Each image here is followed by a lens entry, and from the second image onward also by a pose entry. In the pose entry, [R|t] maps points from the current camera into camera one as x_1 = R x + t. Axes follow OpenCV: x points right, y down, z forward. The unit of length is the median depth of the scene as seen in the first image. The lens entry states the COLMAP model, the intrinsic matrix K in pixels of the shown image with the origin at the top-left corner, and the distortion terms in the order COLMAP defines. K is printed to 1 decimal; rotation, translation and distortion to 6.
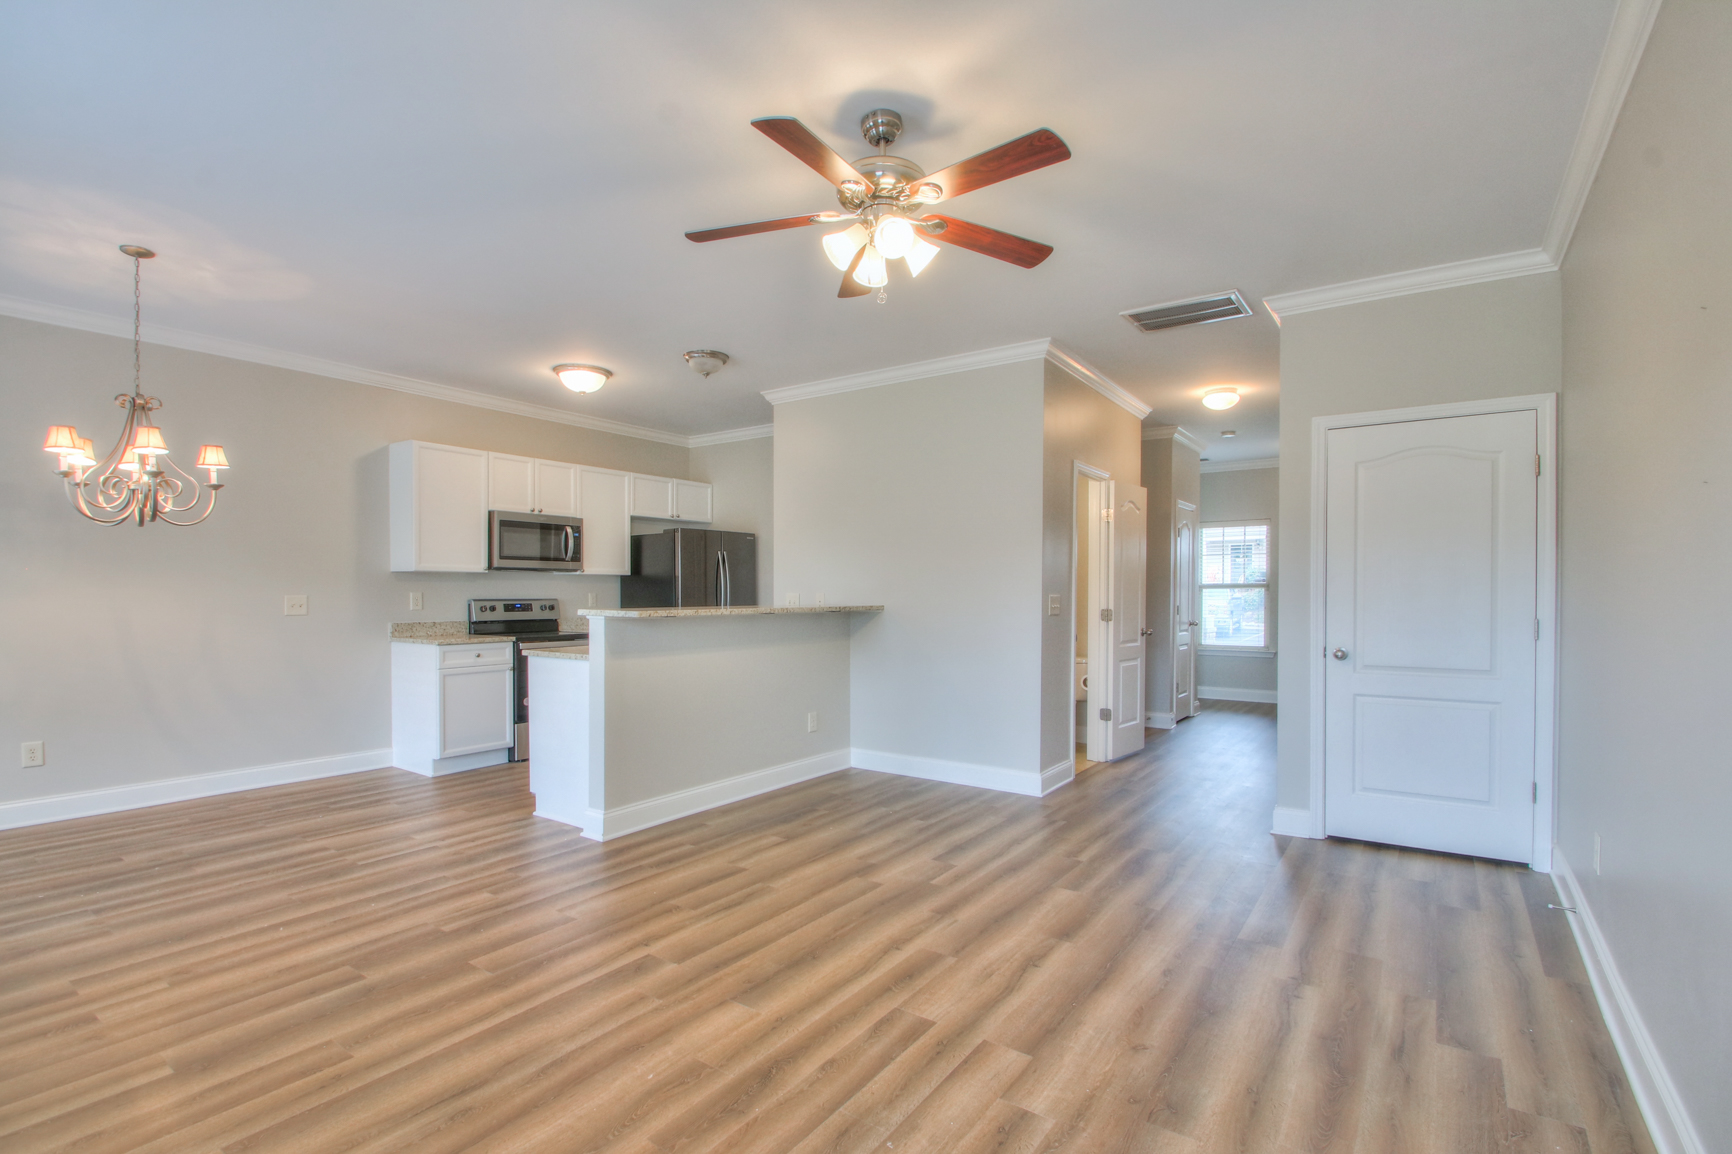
lens RADIAL K [[812.7, 0, 881.6], [0, 812.7, 584.3], [0, 0, 1]] dist [-0.009734, -0.001361]
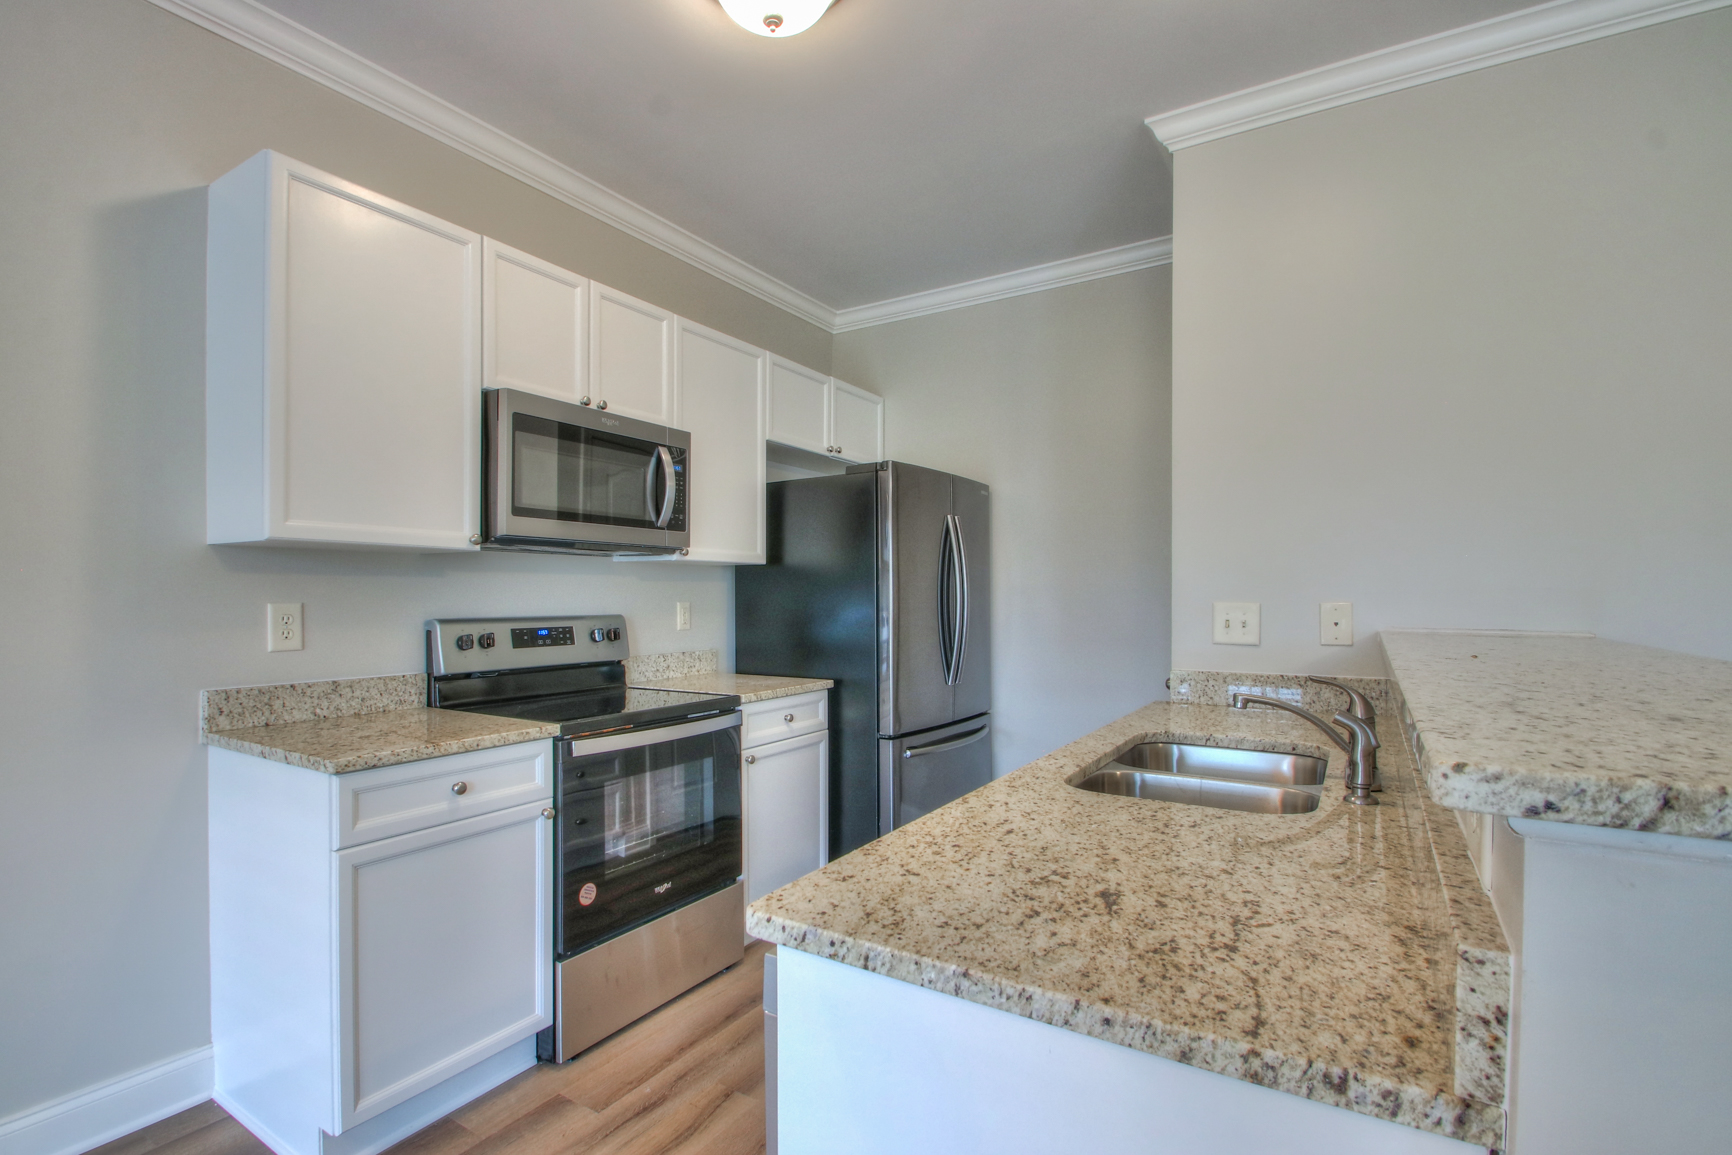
lens RADIAL K [[812.7, 0, 852.7], [0, 812.7, 577.5], [0, 0, 1]] dist [-0.009734, -0.001361]
pose [[0.999636, -0.001337, 0.026940, -0.307045], [0.001693, 0.999912, -0.013192, 0.003258], [-0.026920, 0.013233, 0.999550, 0.587640]]
